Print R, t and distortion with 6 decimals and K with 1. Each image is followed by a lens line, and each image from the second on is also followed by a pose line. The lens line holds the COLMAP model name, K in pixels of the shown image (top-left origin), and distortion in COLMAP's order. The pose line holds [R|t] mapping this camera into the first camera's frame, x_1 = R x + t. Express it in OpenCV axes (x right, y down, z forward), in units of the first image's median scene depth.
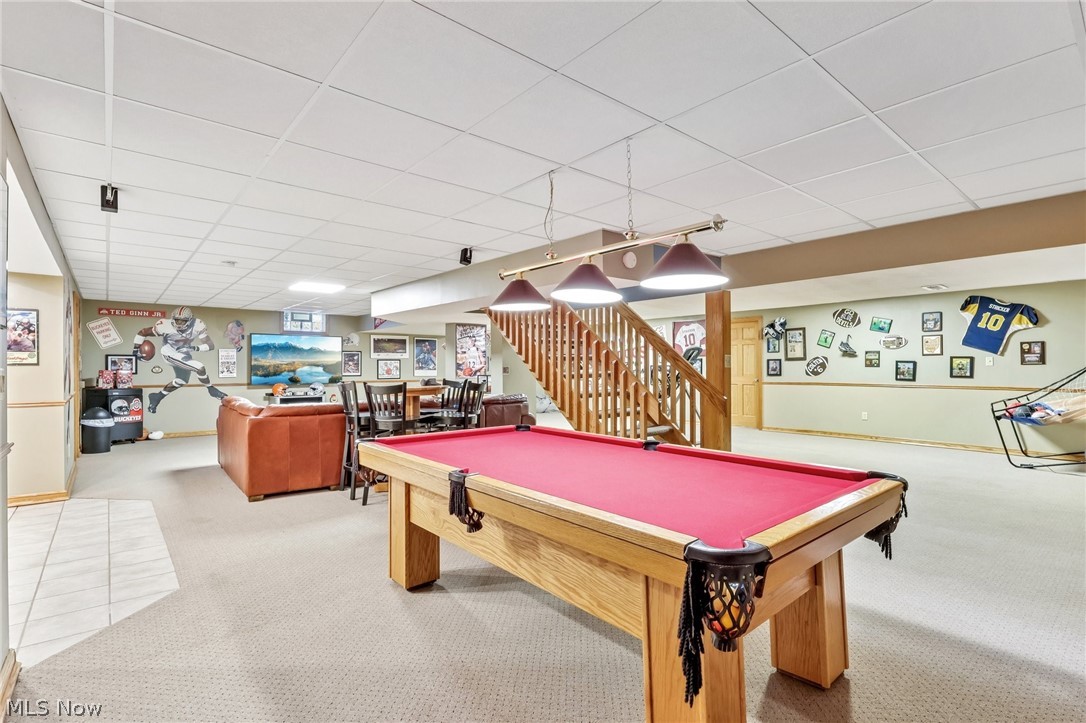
lens RADIAL K [[513.5, 0, 543.2], [0, 513.5, 363.6], [0, 0, 1]] dist [-0.003498, 0.002006]
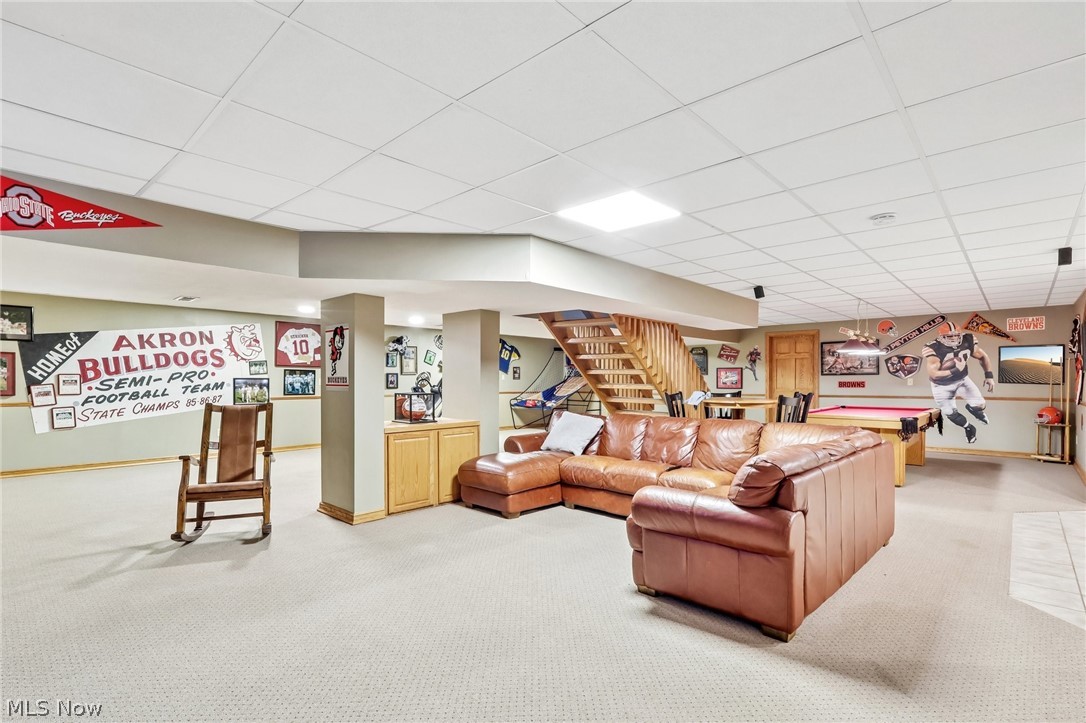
lens RADIAL K [[513.5, 0, 542.2], [0, 513.5, 367.9], [0, 0, 1]] dist [-0.003498, 0.002006]
pose [[-0.116801, 0.021538, 0.992922, -0.692163], [-0.010897, 0.999677, -0.022966, 0.001801], [-0.993096, -0.013502, -0.116529, 0.858324]]
